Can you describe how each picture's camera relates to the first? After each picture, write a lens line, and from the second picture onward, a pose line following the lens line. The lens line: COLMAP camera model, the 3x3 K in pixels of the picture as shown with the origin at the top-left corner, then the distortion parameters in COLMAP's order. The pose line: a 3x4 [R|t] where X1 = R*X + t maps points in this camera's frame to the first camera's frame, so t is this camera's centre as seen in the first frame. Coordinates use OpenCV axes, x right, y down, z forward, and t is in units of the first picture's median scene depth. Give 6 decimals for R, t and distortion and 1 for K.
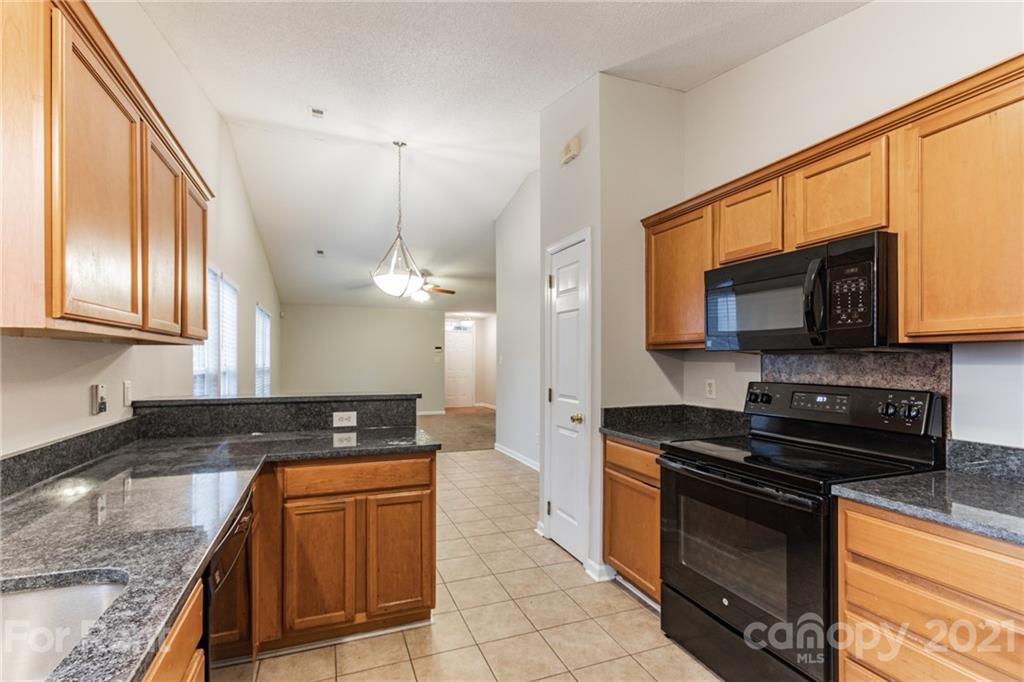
lens RADIAL K [[454.5, 0, 493.6], [0, 454.5, 358.5], [0, 0, 1]] dist [-0.005527, 0.002204]
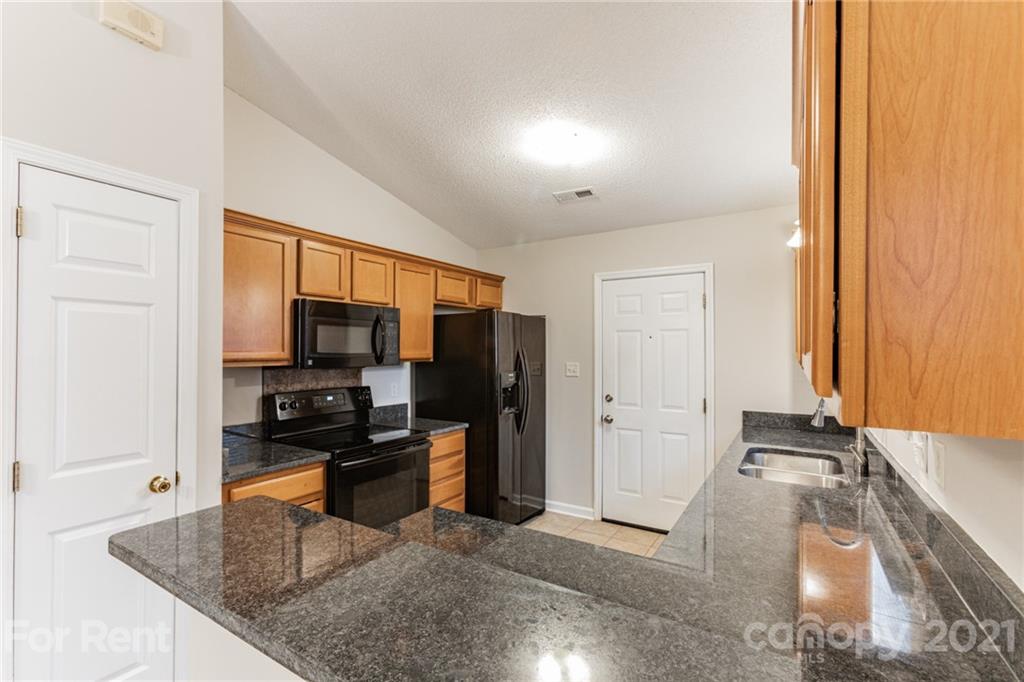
lens RADIAL K [[454.5, 0, 504.2], [0, 454.5, 345.0], [0, 0, 1]] dist [-0.005527, 0.002204]
pose [[-0.594260, 0.006349, 0.804248, -0.224107], [-0.003186, 0.999942, -0.010248, -0.019815], [-0.804266, -0.008653, -0.594206, 0.380681]]
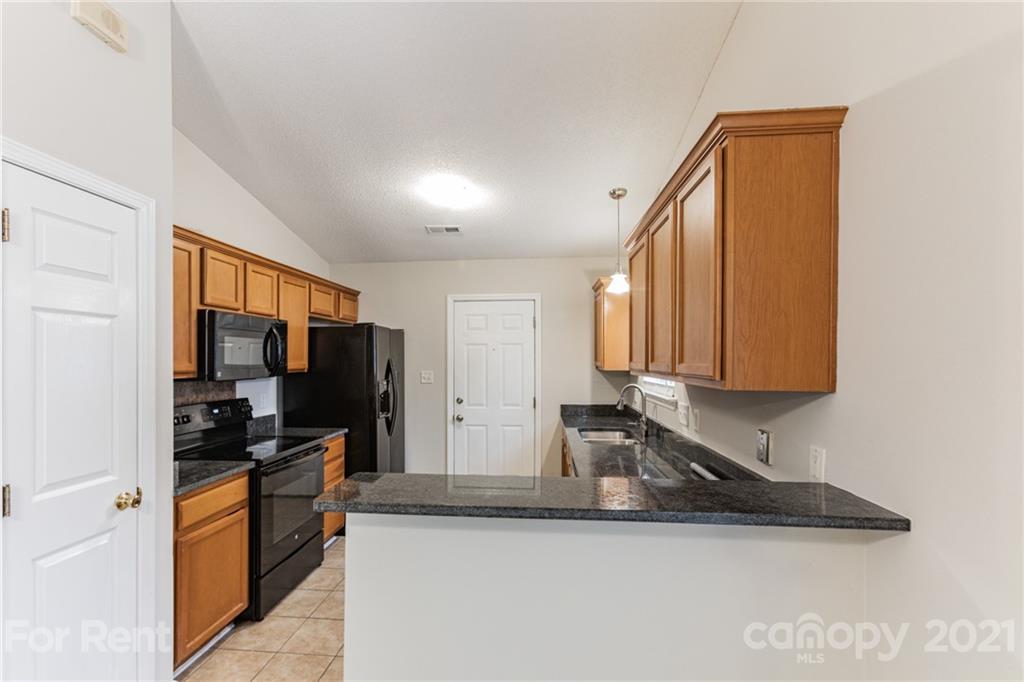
lens RADIAL K [[454.5, 0, 495.8], [0, 454.5, 360.1], [0, 0, 1]] dist [-0.005527, 0.002204]
pose [[-0.896200, -0.001127, 0.443650, -0.197564], [-0.000085, 0.999997, 0.002370, -0.021165], [-0.443651, 0.002086, -0.896197, 0.508513]]
